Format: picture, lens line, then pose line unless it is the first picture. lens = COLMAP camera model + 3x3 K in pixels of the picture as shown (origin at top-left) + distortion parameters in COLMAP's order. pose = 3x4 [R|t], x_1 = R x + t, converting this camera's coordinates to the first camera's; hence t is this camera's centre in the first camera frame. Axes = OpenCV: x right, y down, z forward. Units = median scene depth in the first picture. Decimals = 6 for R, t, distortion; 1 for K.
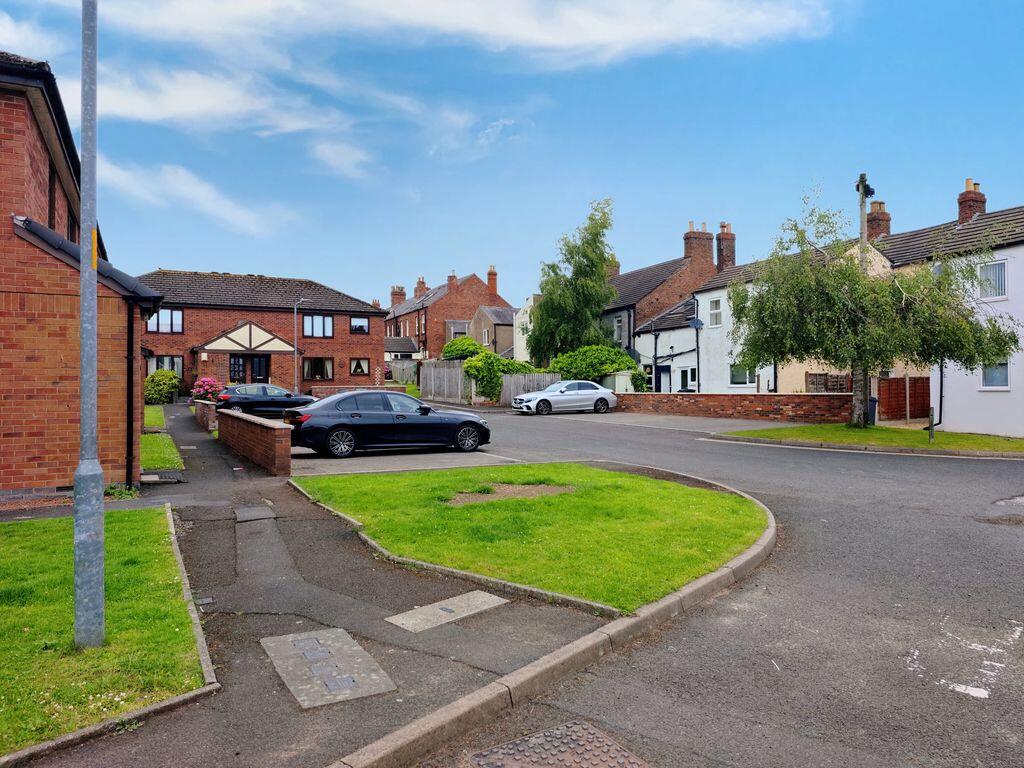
lens RADIAL K [[682.4, 0, 510.0], [0, 682.4, 380.5], [0, 0, 1]] dist [0.004058, -0.004929]
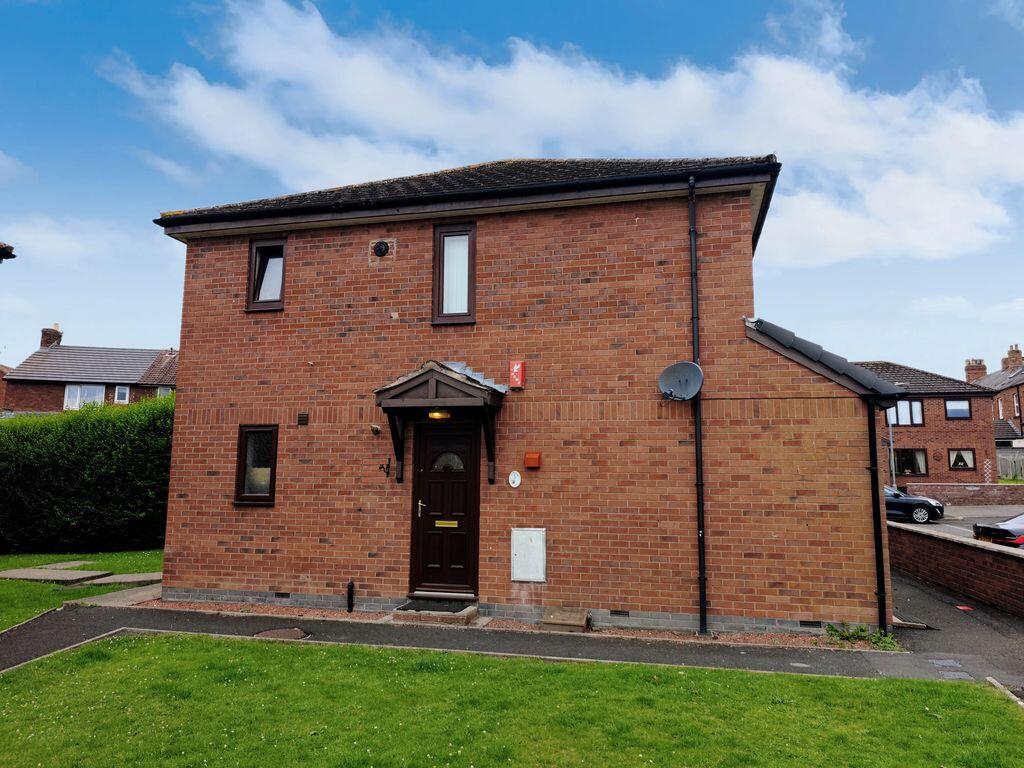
lens RADIAL K [[682.4, 0, 510.0], [0, 682.4, 380.5], [0, 0, 1]] dist [0.004058, -0.004929]
pose [[0.740890, -0.078744, -0.666995, -0.322801], [-0.007784, 0.992030, -0.125763, -0.031964], [0.671581, 0.098369, 0.734372, 0.088621]]
